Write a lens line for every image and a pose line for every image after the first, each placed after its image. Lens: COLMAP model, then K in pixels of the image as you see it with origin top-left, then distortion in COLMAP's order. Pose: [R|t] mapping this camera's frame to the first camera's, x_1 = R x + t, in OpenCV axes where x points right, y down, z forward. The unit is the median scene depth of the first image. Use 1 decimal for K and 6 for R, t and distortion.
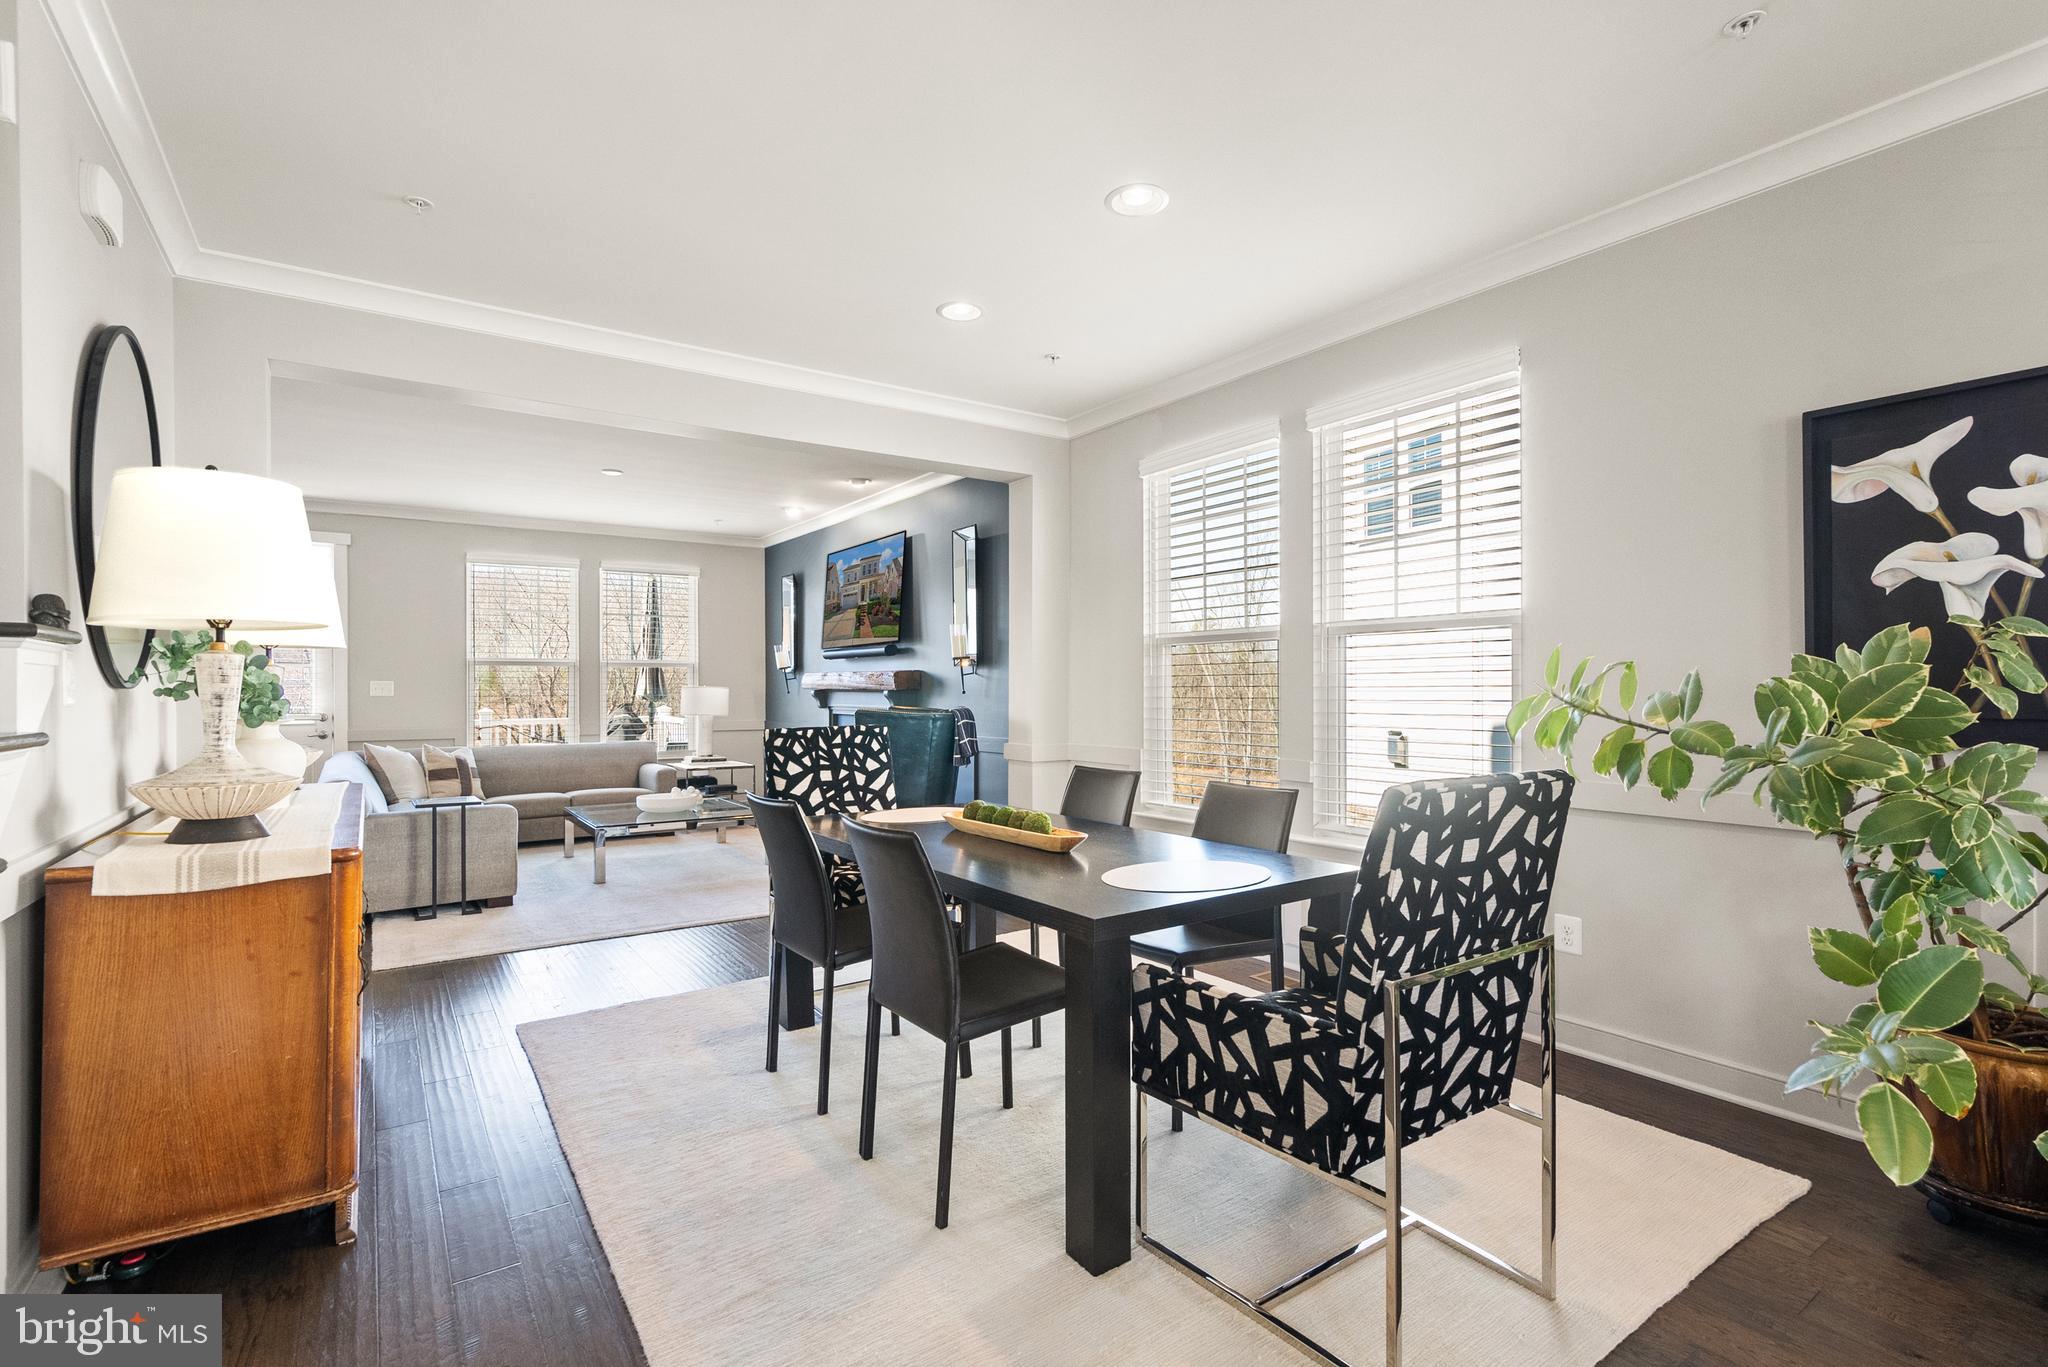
lens RADIAL K [[943.6, 0, 1034.9], [0, 943.6, 693.8], [0, 0, 1]] dist [-0.004781, -0.000605]
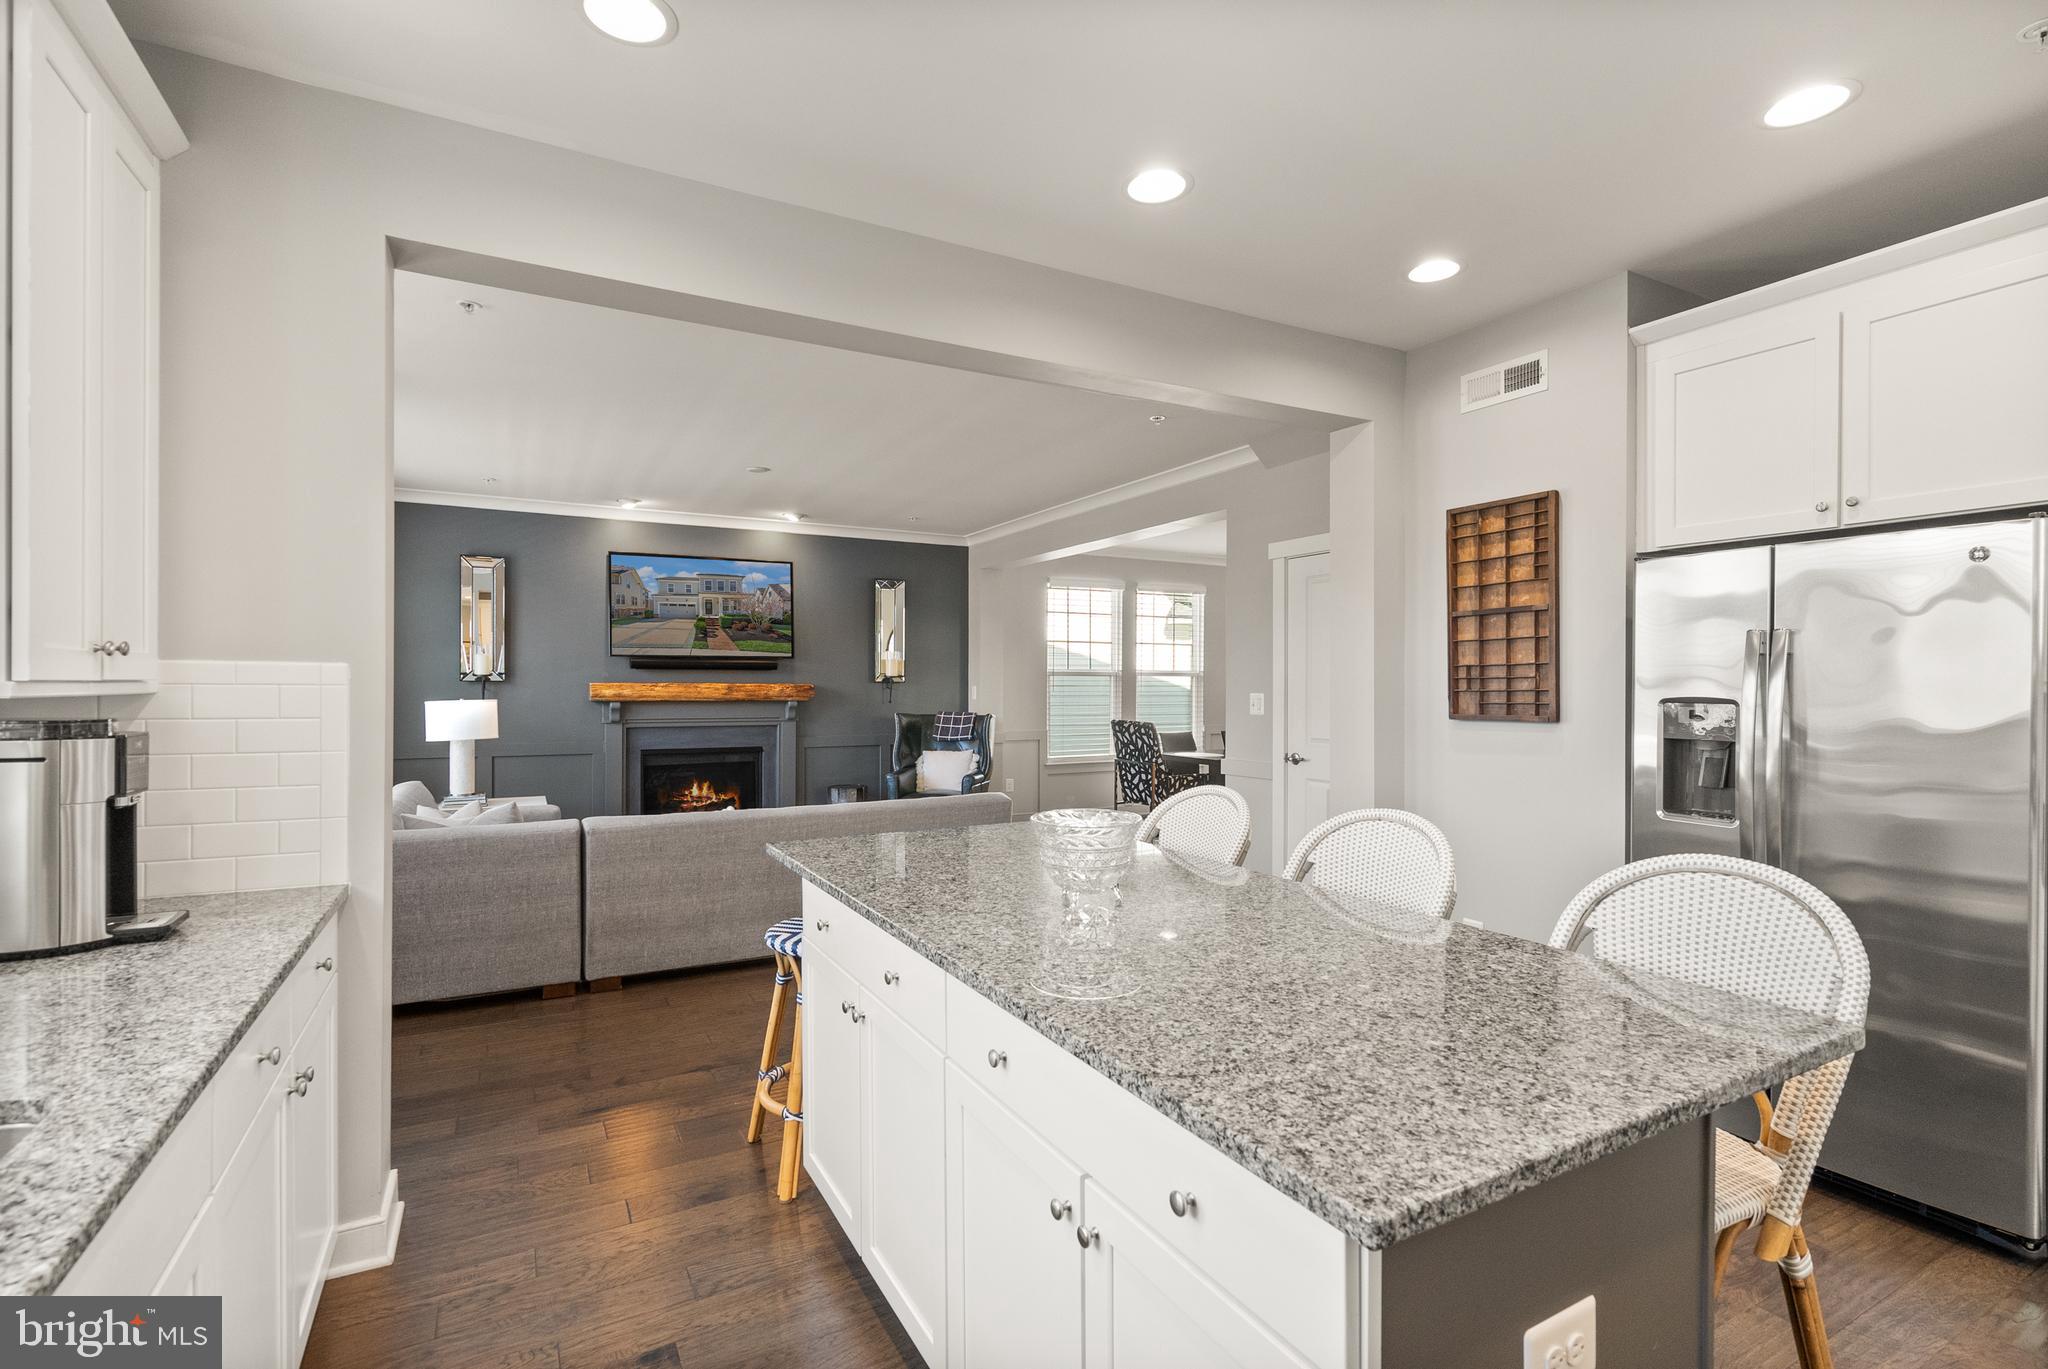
lens RADIAL K [[943.6, 0, 1013.6], [0, 943.6, 686.3], [0, 0, 1]] dist [-0.004781, -0.000605]
pose [[0.118841, 0.000387, 0.992913, -2.563777], [0.004182, 0.999991, -0.000890, -0.040586], [-0.992904, 0.004259, 0.118839, 1.218832]]
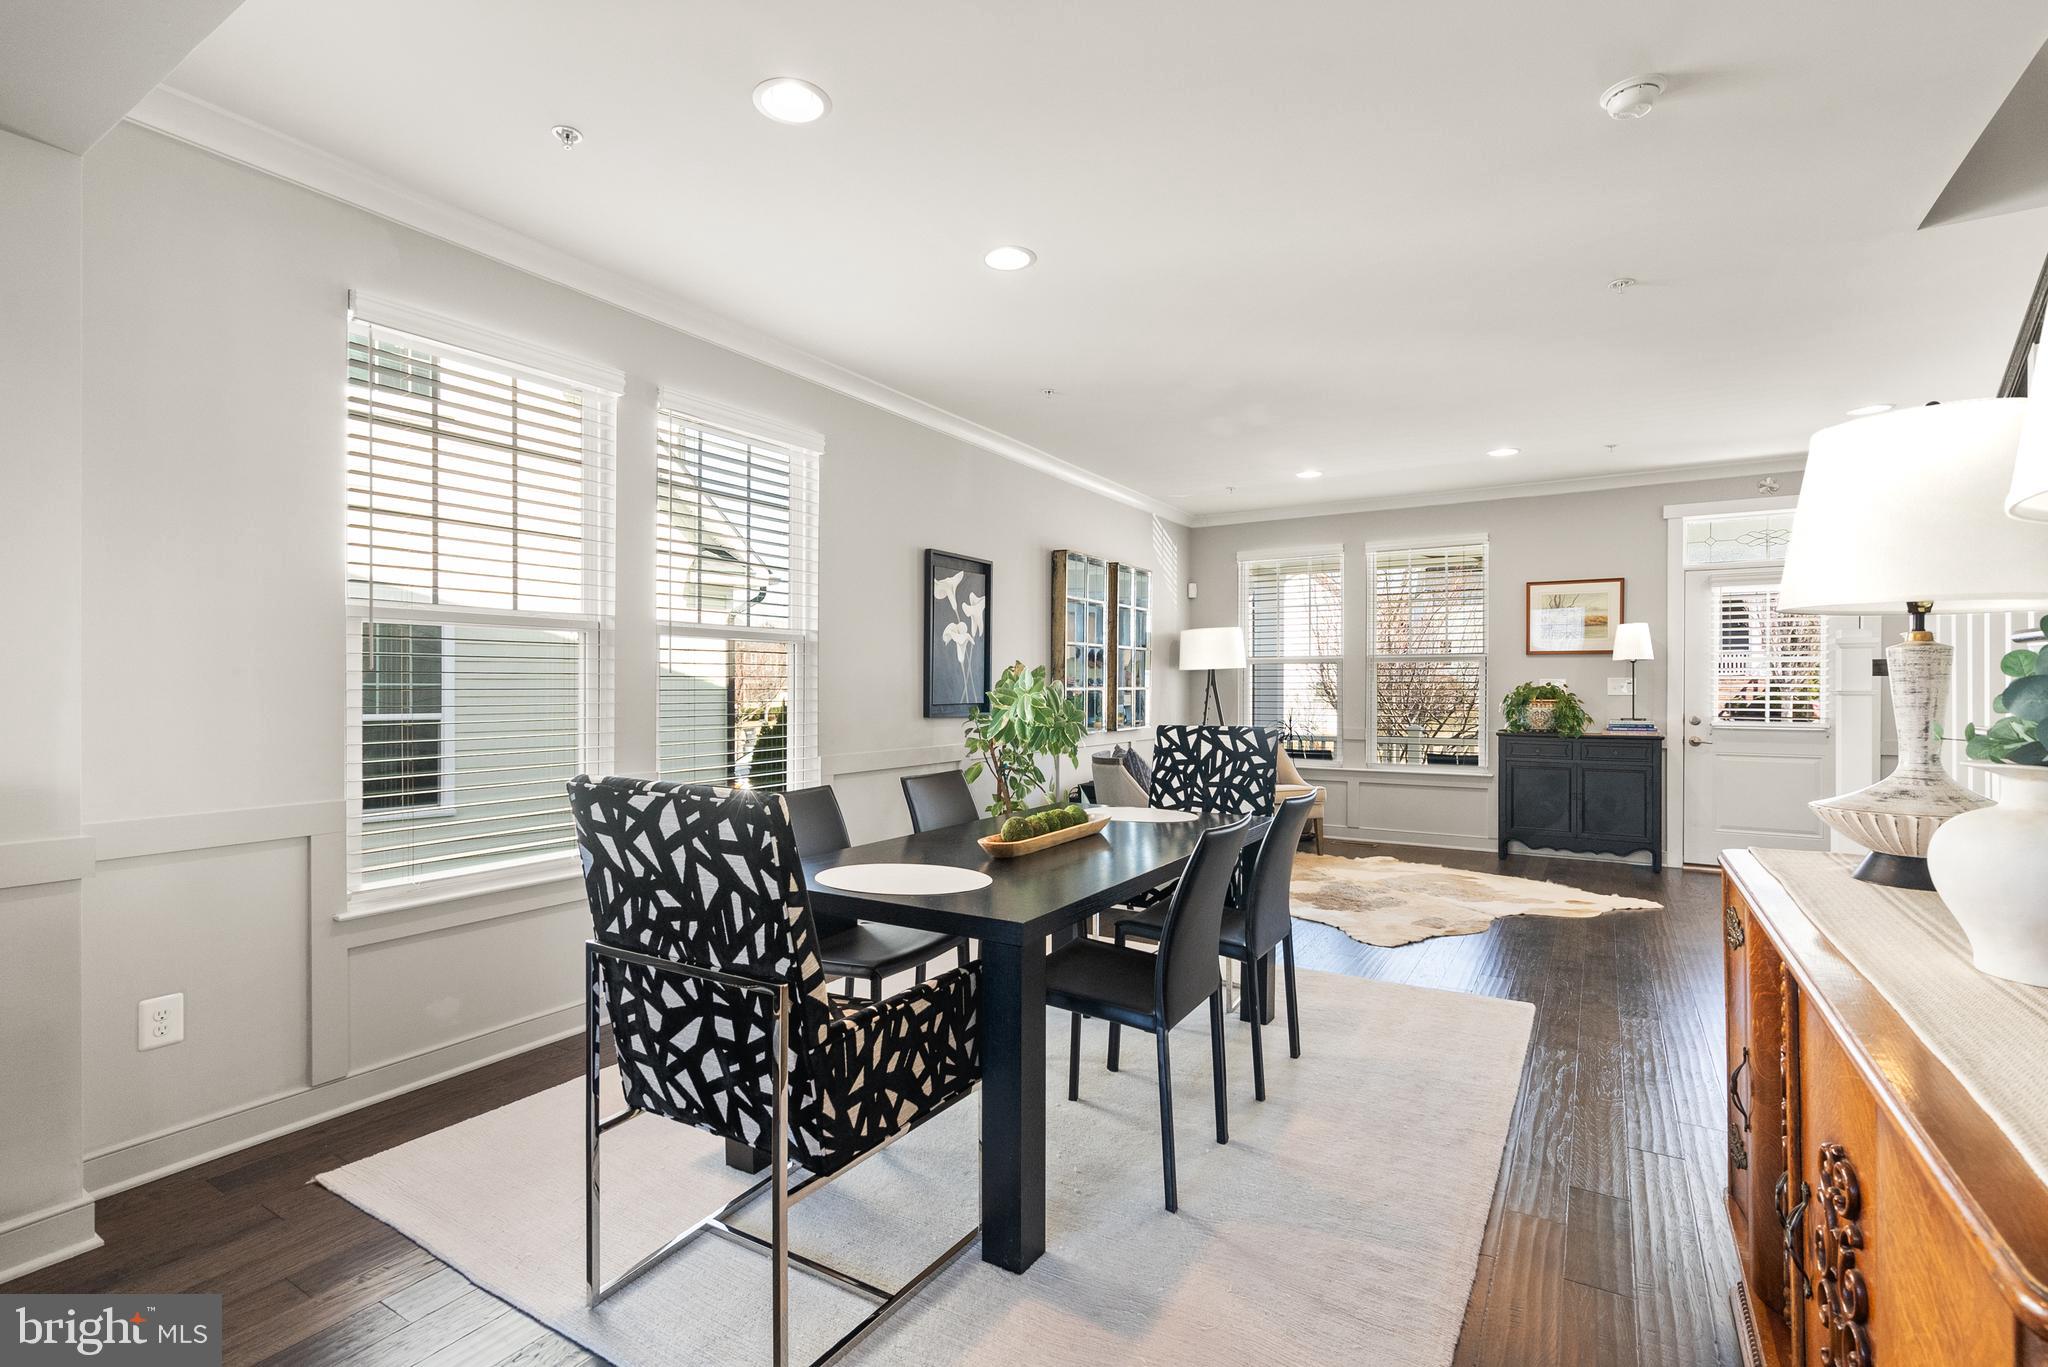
lens RADIAL K [[943.6, 0, 1019.9], [0, 943.6, 688.8], [0, 0, 1]] dist [-0.004781, -0.000605]
pose [[-0.396916, 0.002430, 0.917852, -0.798179], [0.006862, 0.999976, 0.000320, -0.006898], [-0.917829, 0.006426, -0.396923, 1.233960]]
